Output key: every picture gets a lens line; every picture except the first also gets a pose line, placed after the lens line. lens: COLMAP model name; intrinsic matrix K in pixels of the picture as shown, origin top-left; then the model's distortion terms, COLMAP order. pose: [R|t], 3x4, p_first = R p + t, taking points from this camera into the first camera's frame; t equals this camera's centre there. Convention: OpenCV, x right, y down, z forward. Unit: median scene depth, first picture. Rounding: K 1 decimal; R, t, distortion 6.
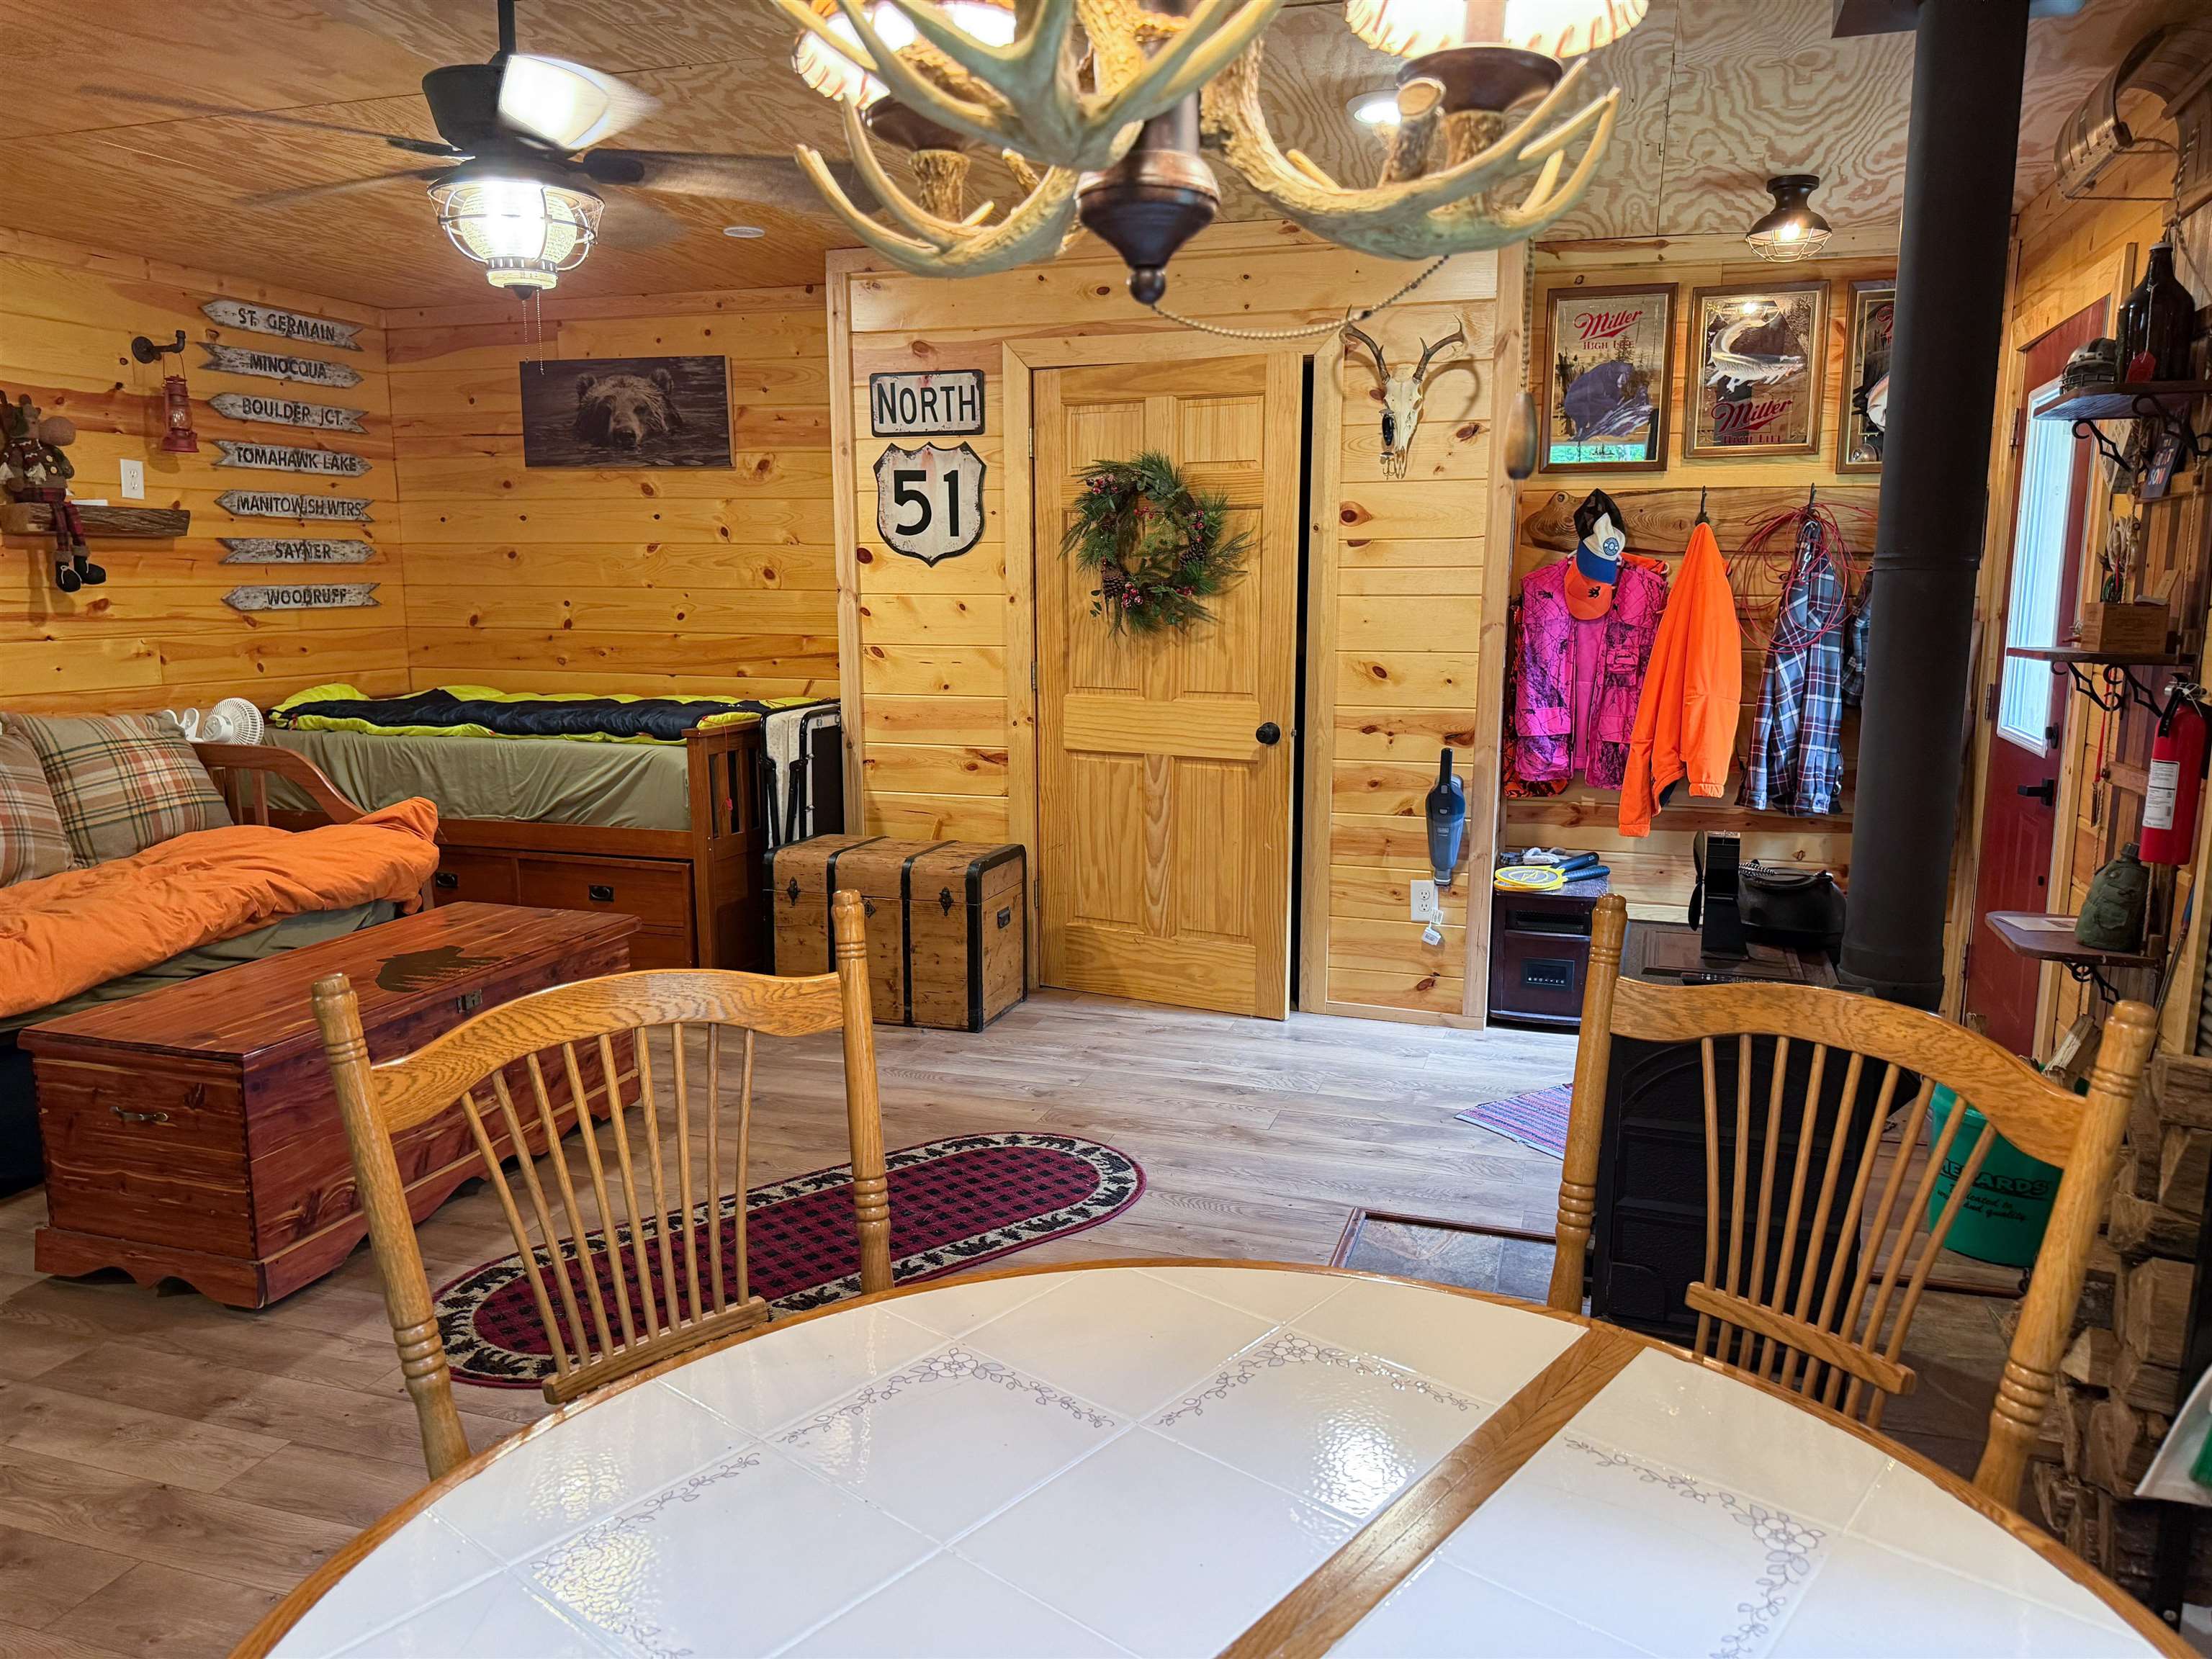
lens RADIAL K [[1629.0, 0, 1104.4], [0, 1629.0, 836.7], [0, 0, 1]] dist [0.007698, 0.000307]
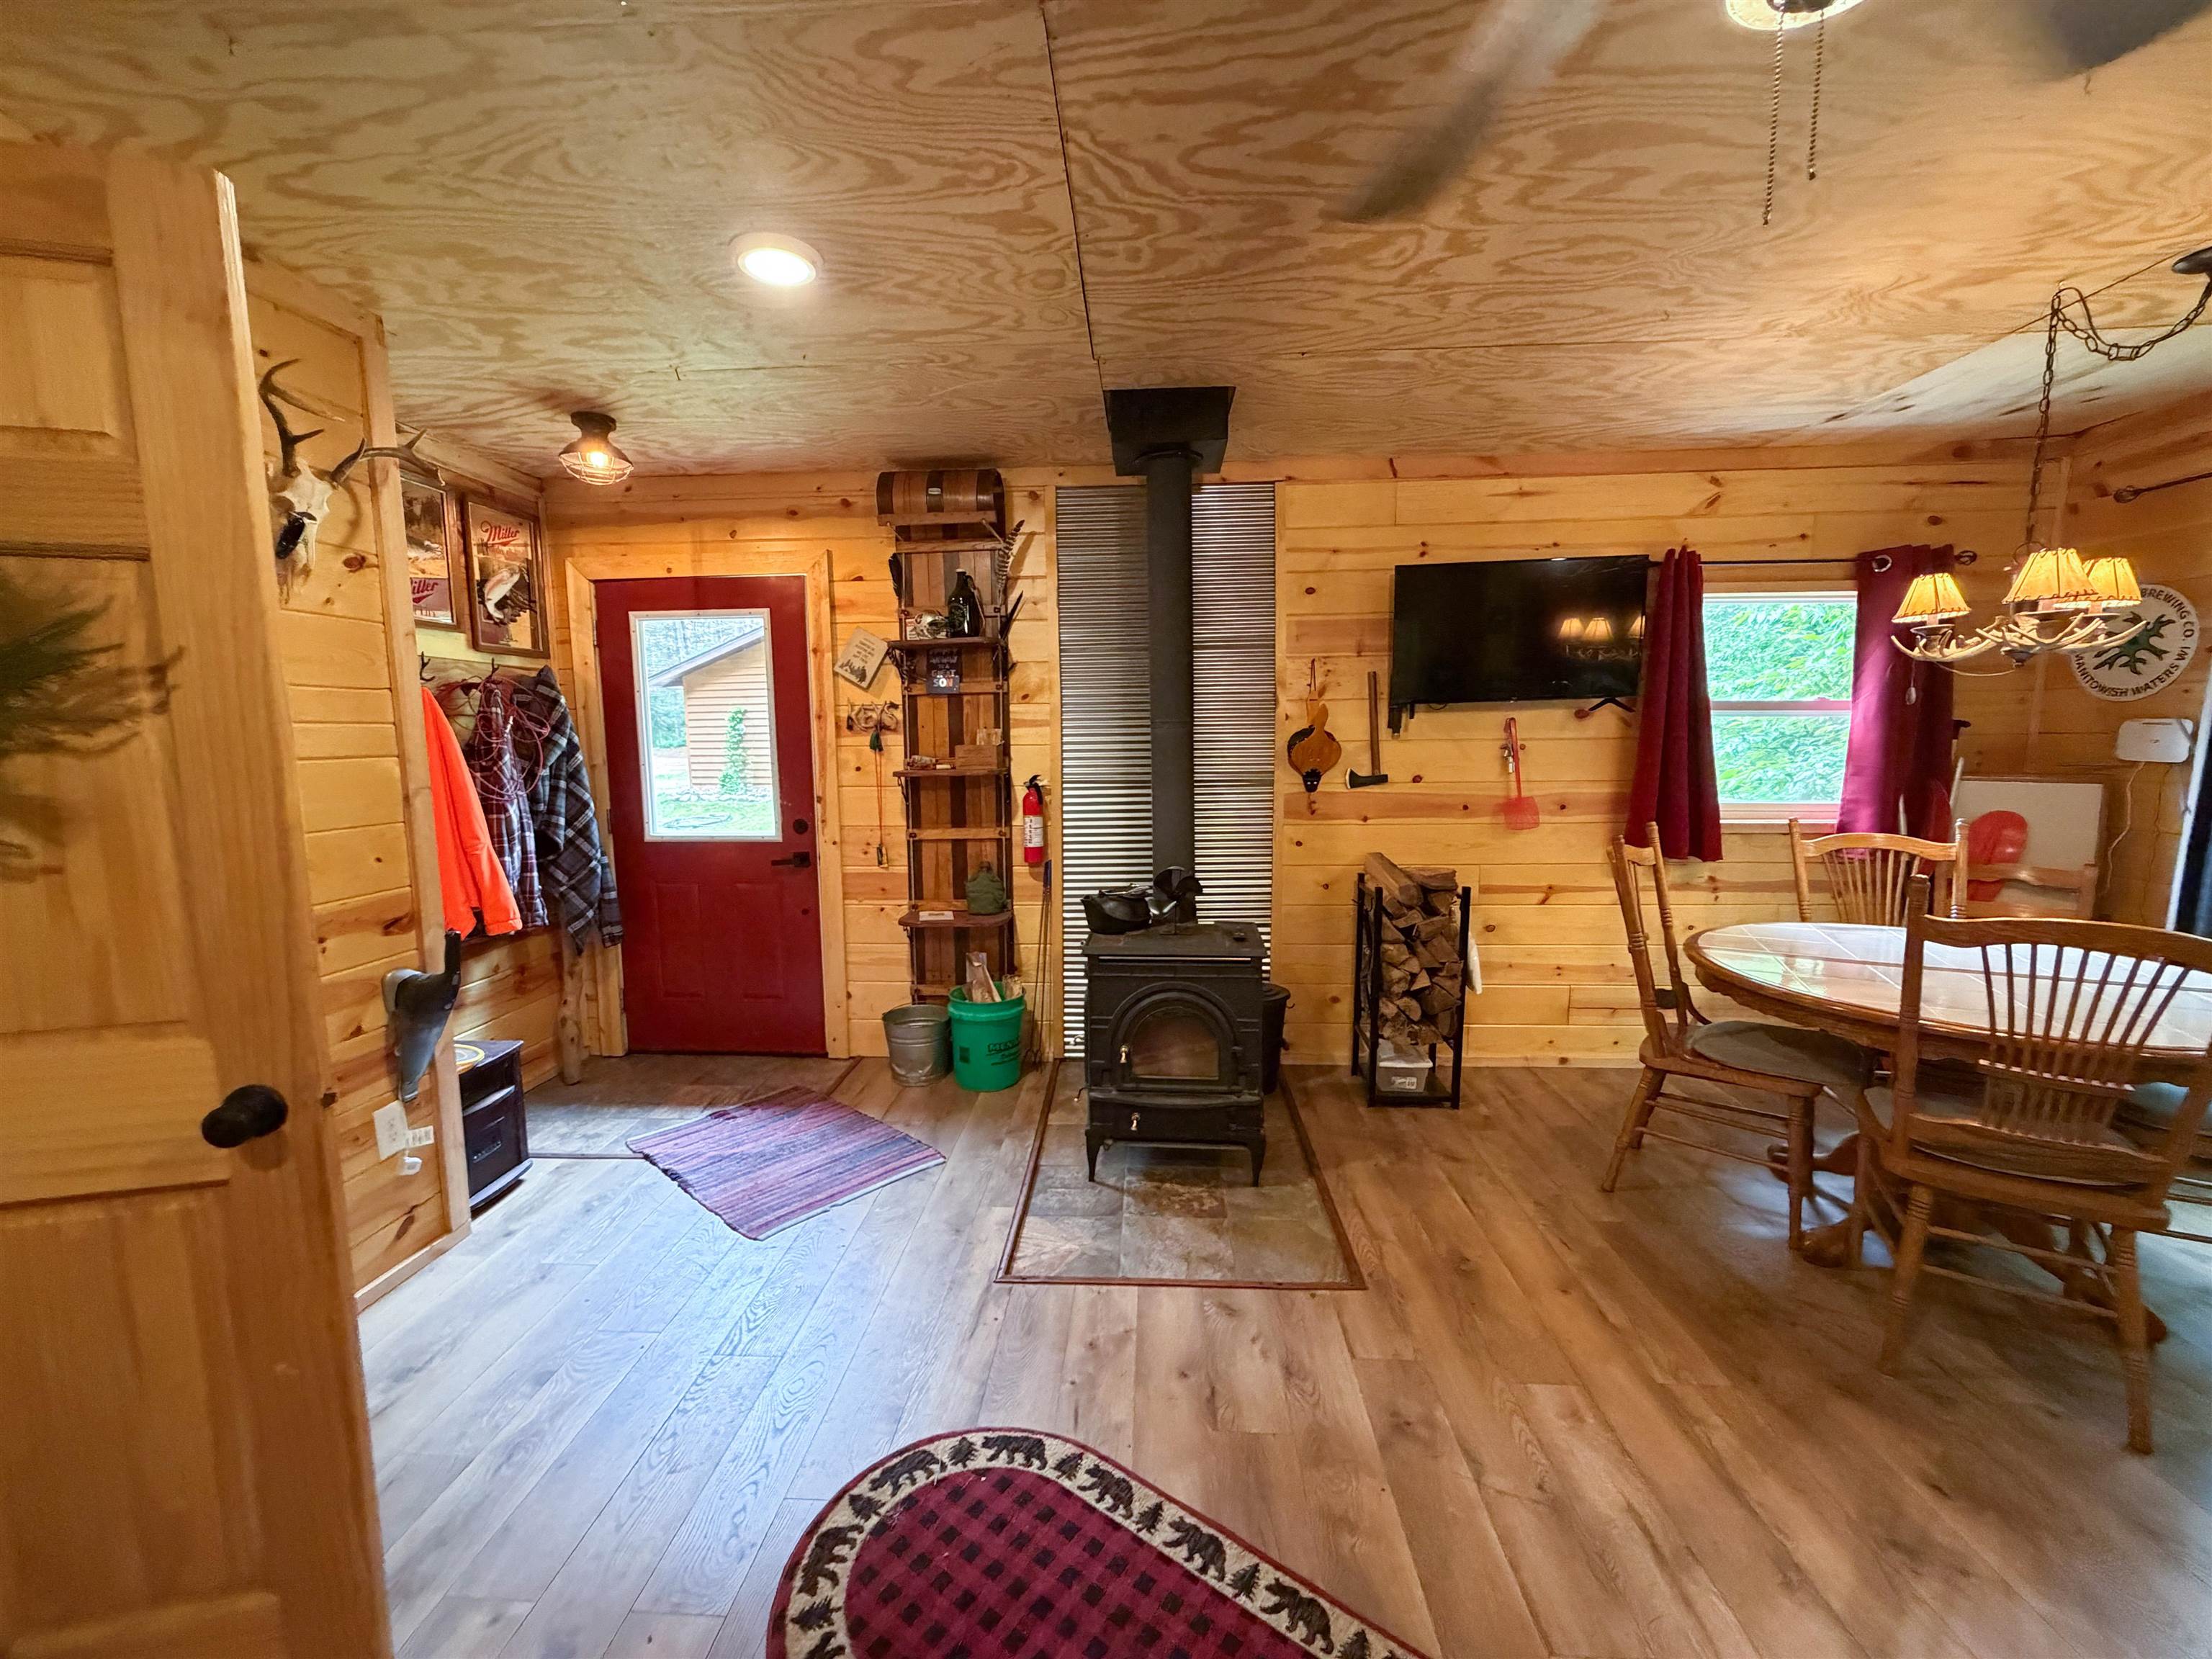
lens RADIAL K [[900.7, 0, 1098.3], [0, 900.7, 826.0], [0, 0, 1]] dist [-0.001757, 0.000526]
pose [[-0.271031, -0.100174, 0.957344, -0.394175], [0.170221, 0.973907, 0.150098, -0.146775], [-0.947400, 0.203641, -0.246907, 0.938028]]
